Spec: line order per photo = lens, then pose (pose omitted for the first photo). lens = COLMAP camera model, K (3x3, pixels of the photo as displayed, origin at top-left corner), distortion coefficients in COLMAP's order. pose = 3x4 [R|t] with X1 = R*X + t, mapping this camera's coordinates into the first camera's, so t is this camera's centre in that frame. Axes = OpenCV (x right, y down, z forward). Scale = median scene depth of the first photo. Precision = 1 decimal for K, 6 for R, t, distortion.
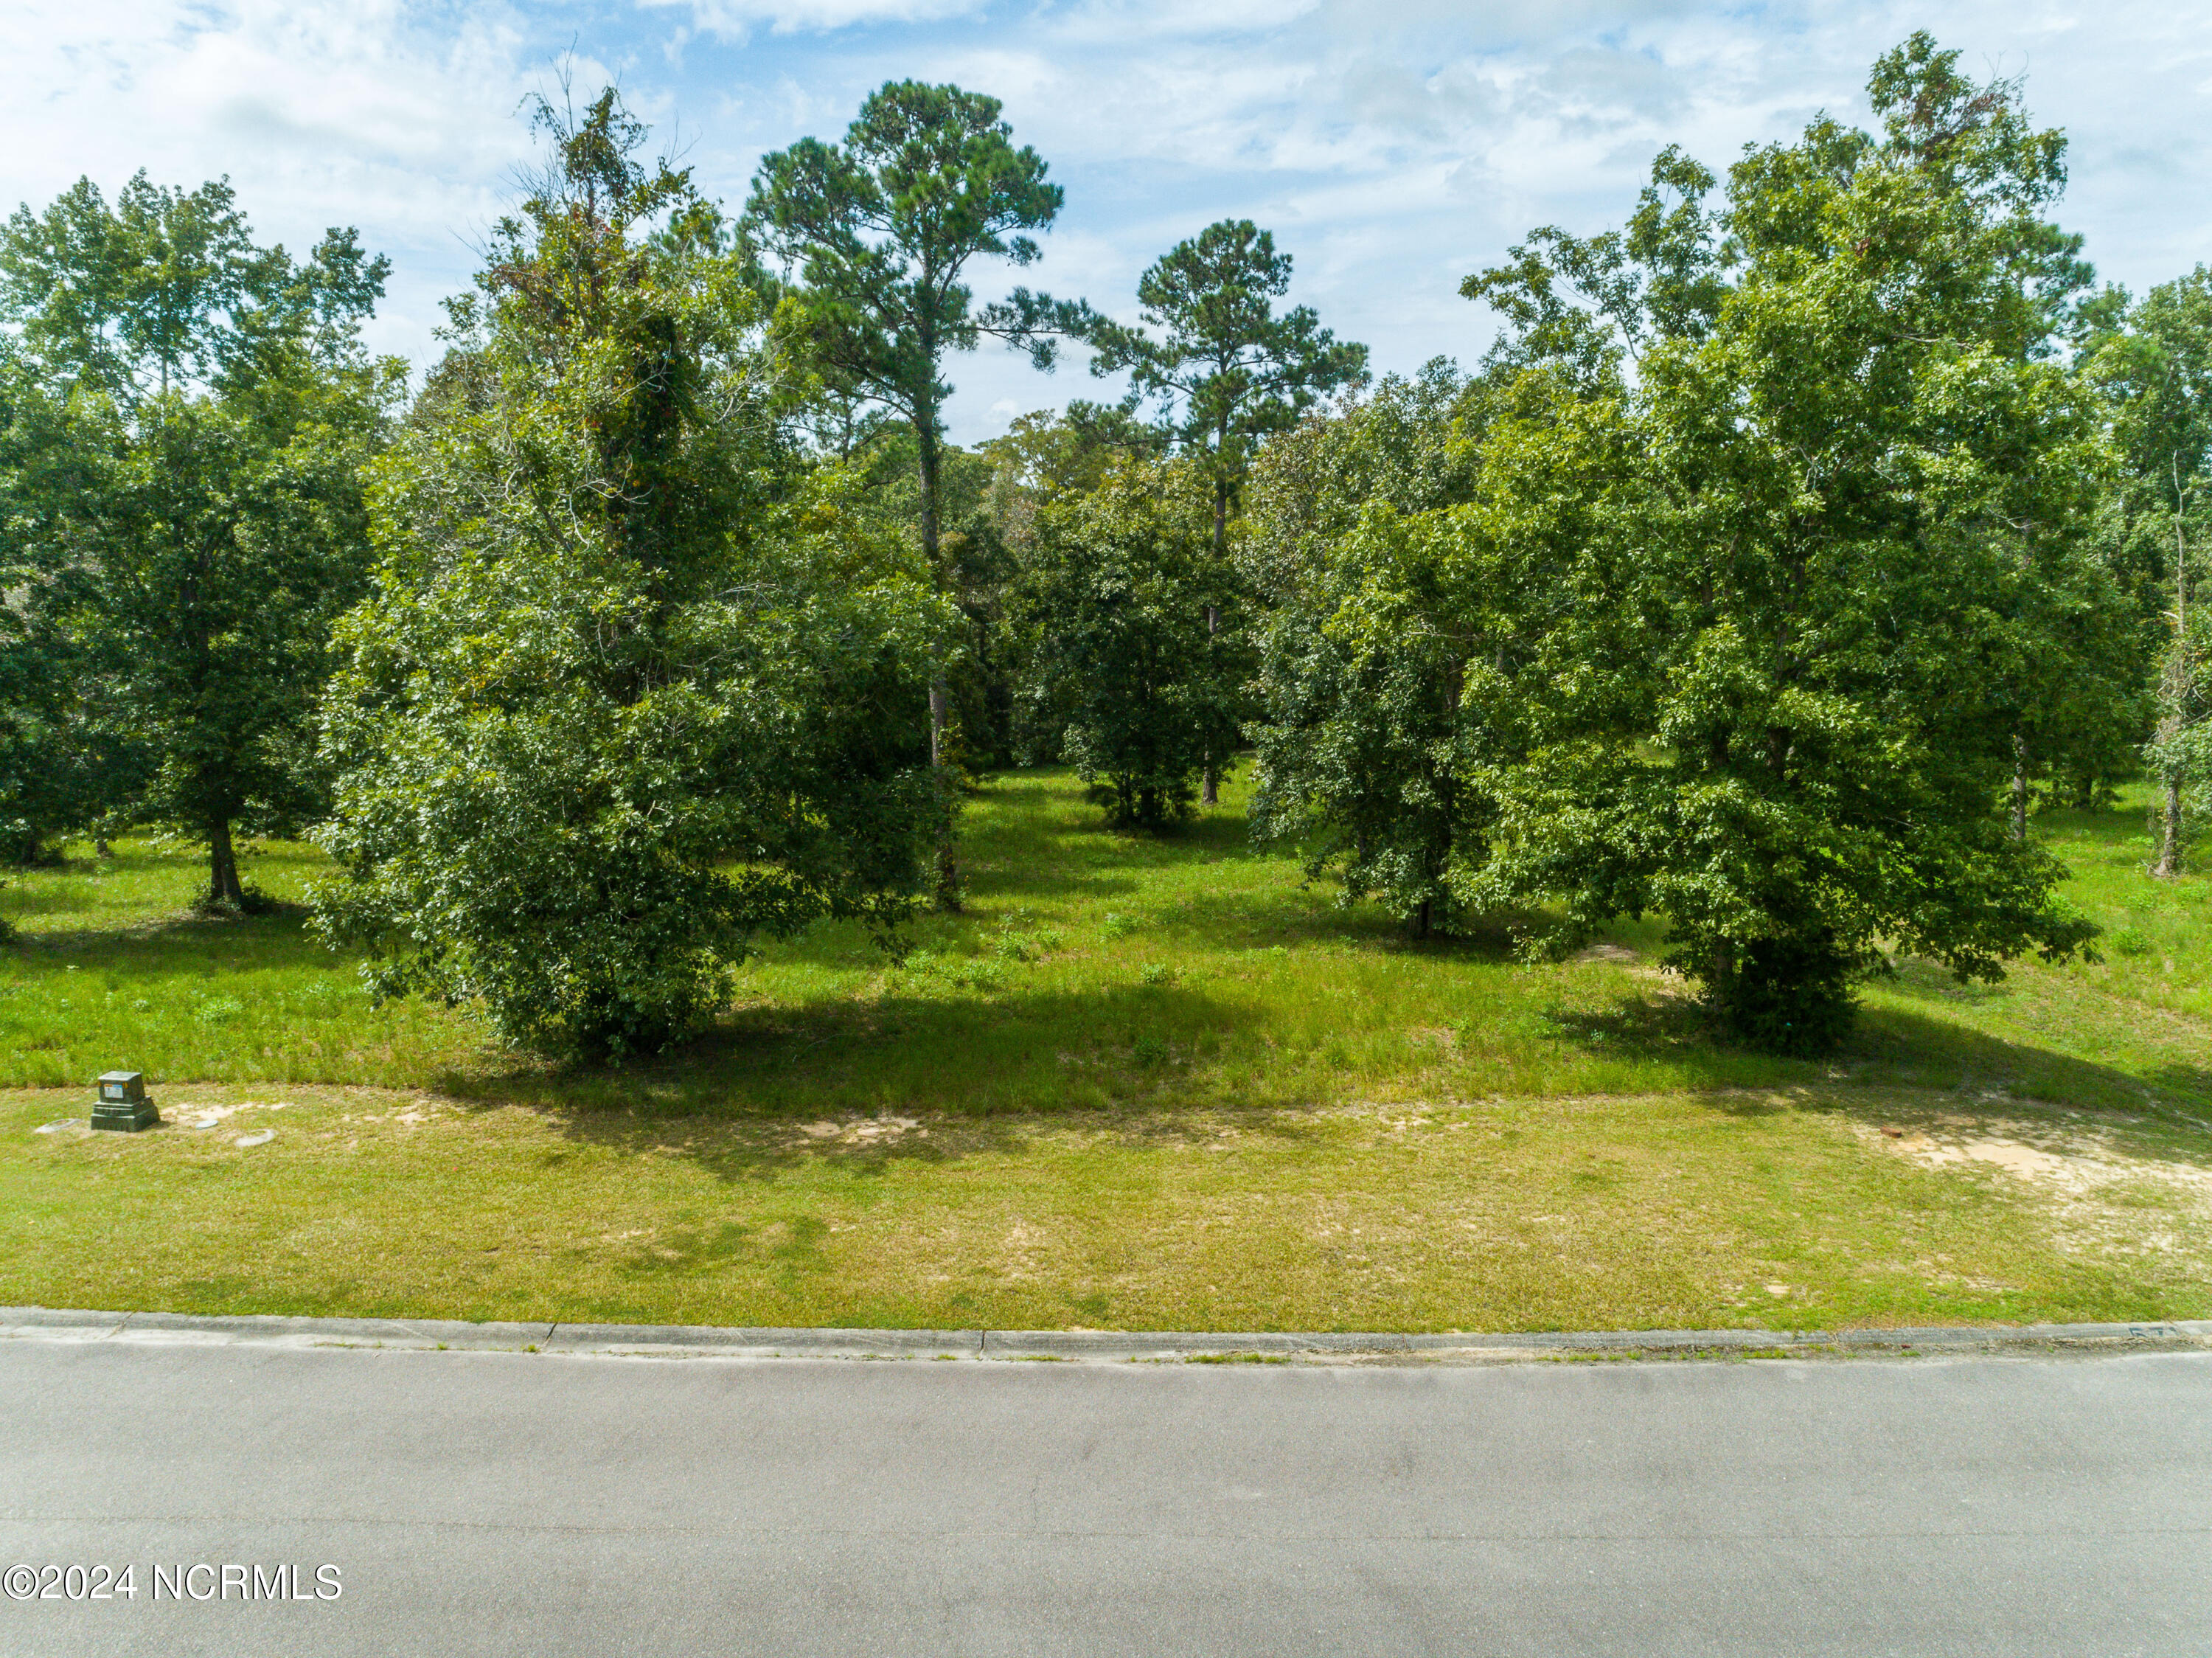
lens RADIAL K [[1659.1, 0, 1112.8], [0, 1659.1, 828.5], [0, 0, 1]] dist [0.008659, 0.018732]
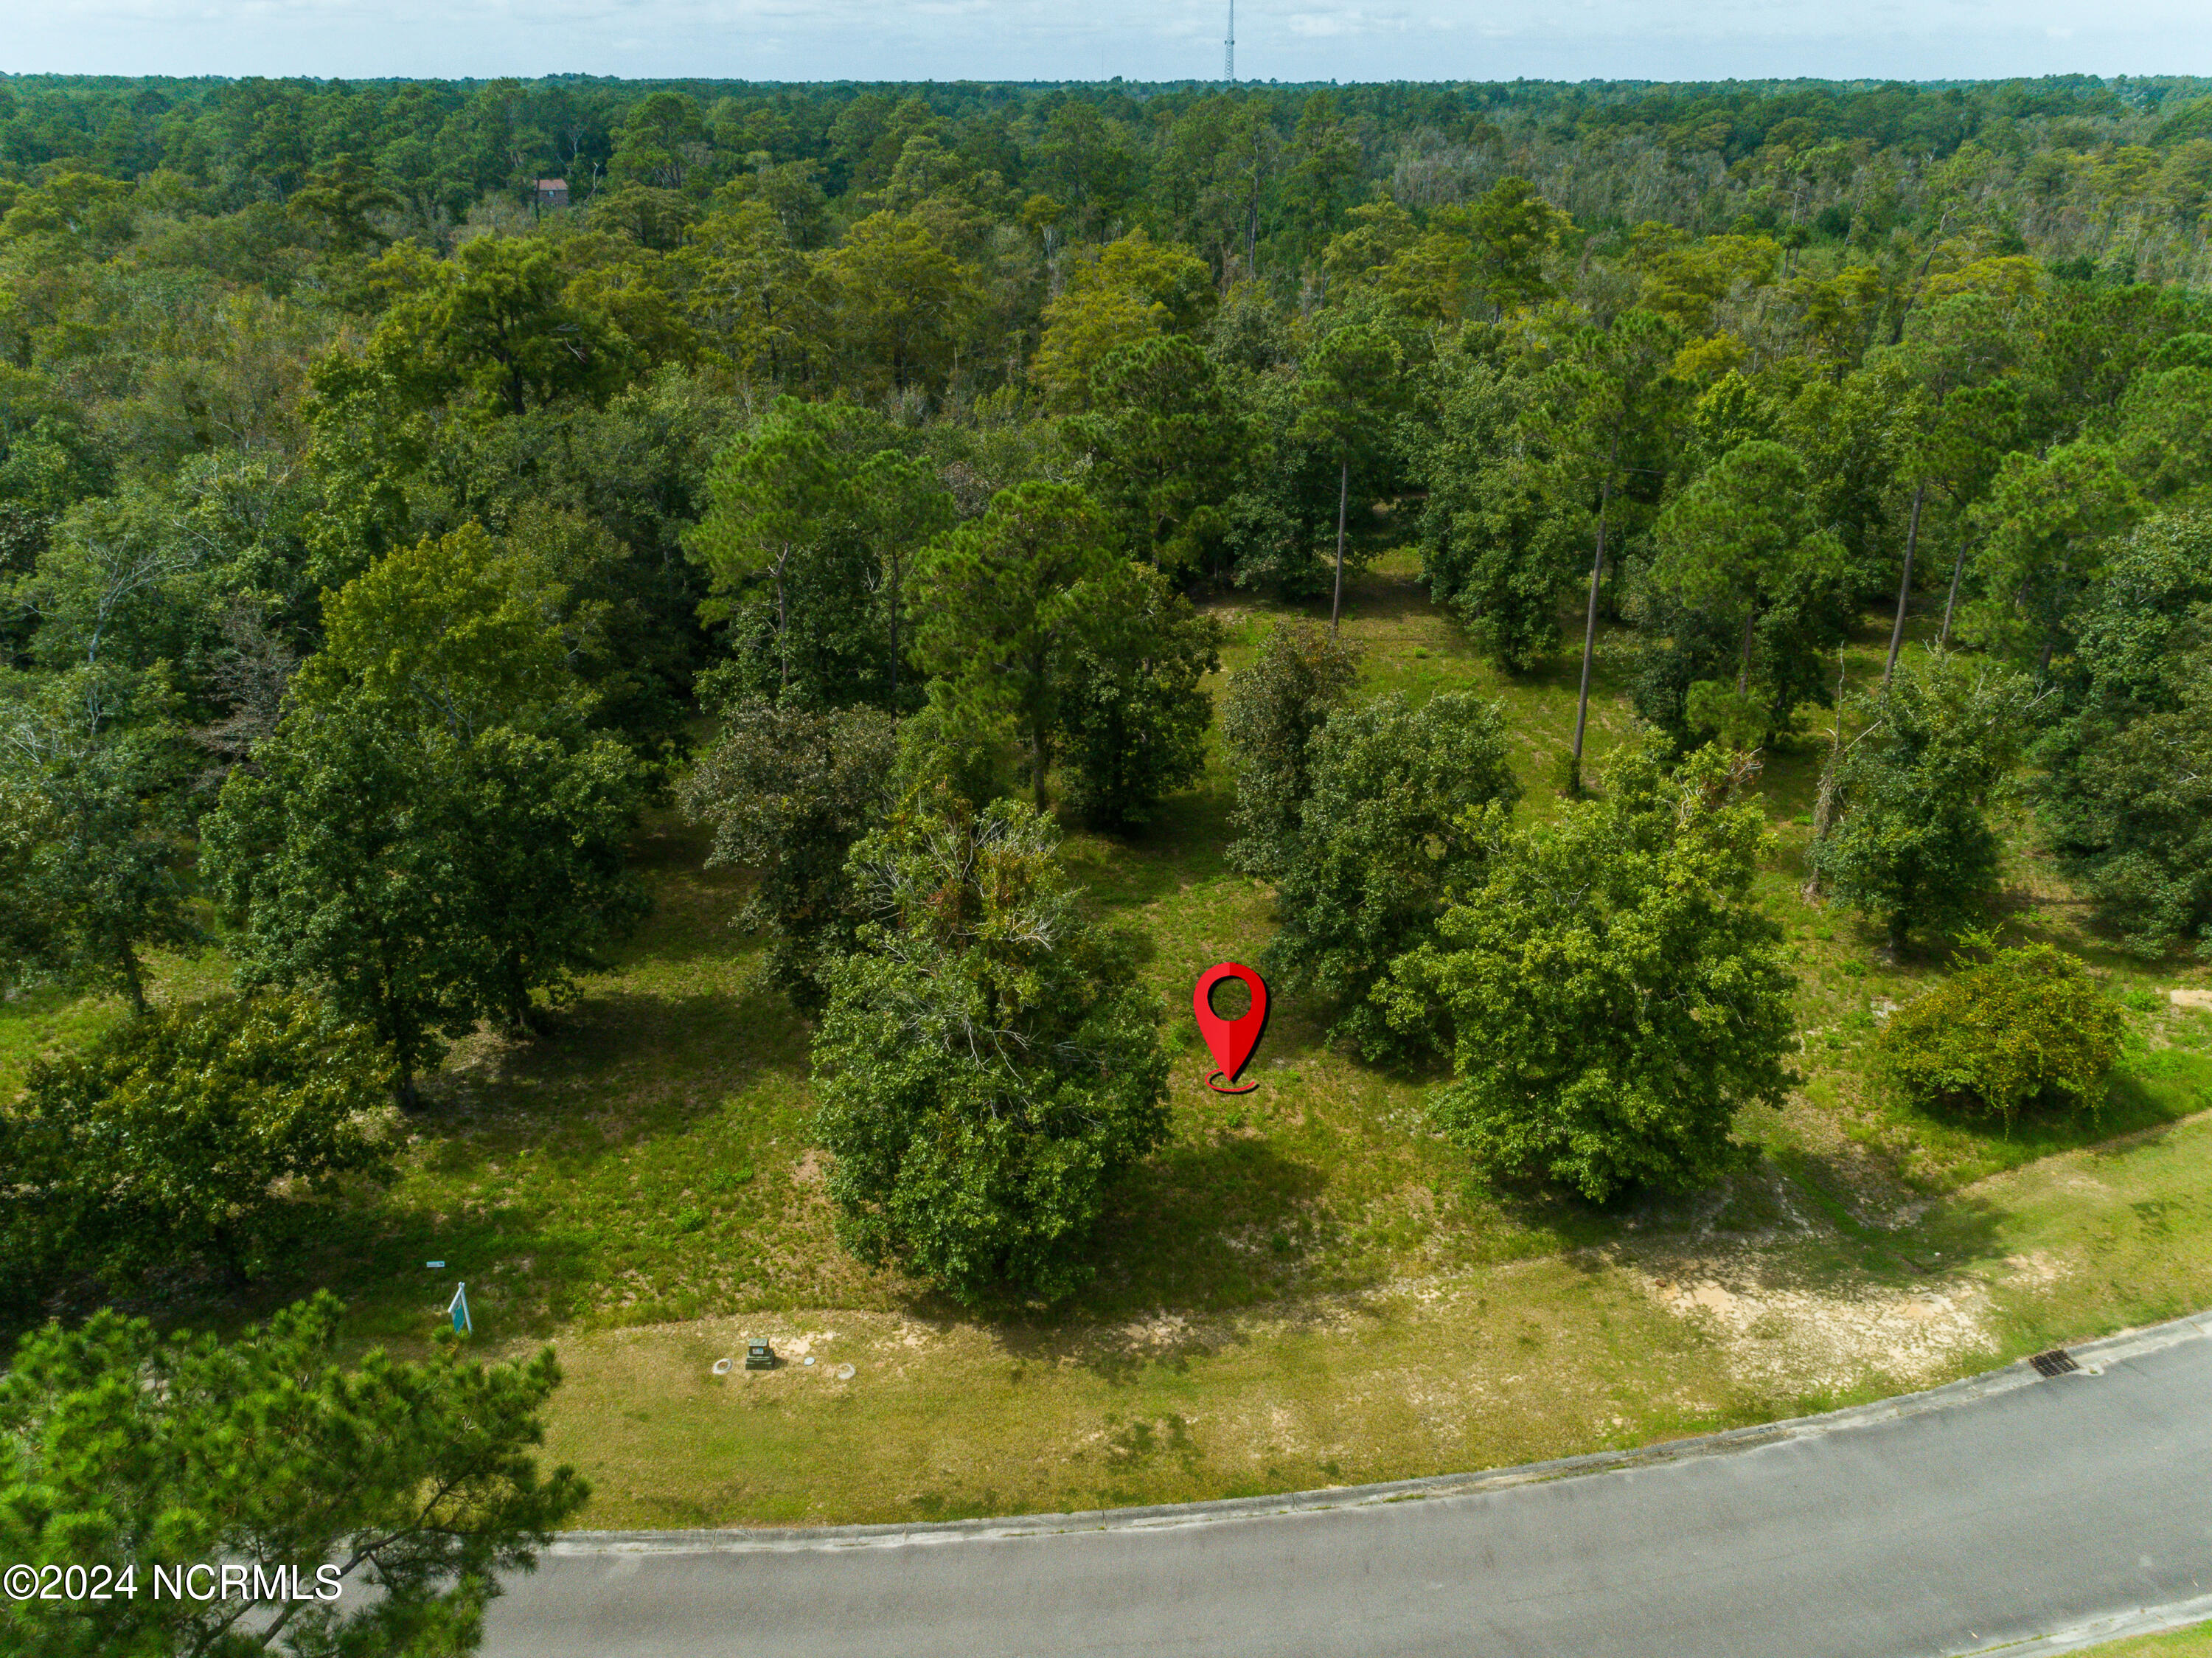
lens RADIAL K [[1659.1, 0, 1109.3], [0, 1659.1, 832.1], [0, 0, 1]] dist [0.008659, 0.018732]
pose [[0.987025, -0.059812, 0.149013, -0.576680], [0.017551, 0.962660, 0.270144, -1.124077], [-0.159607, -0.264024, 0.951219, -0.838548]]
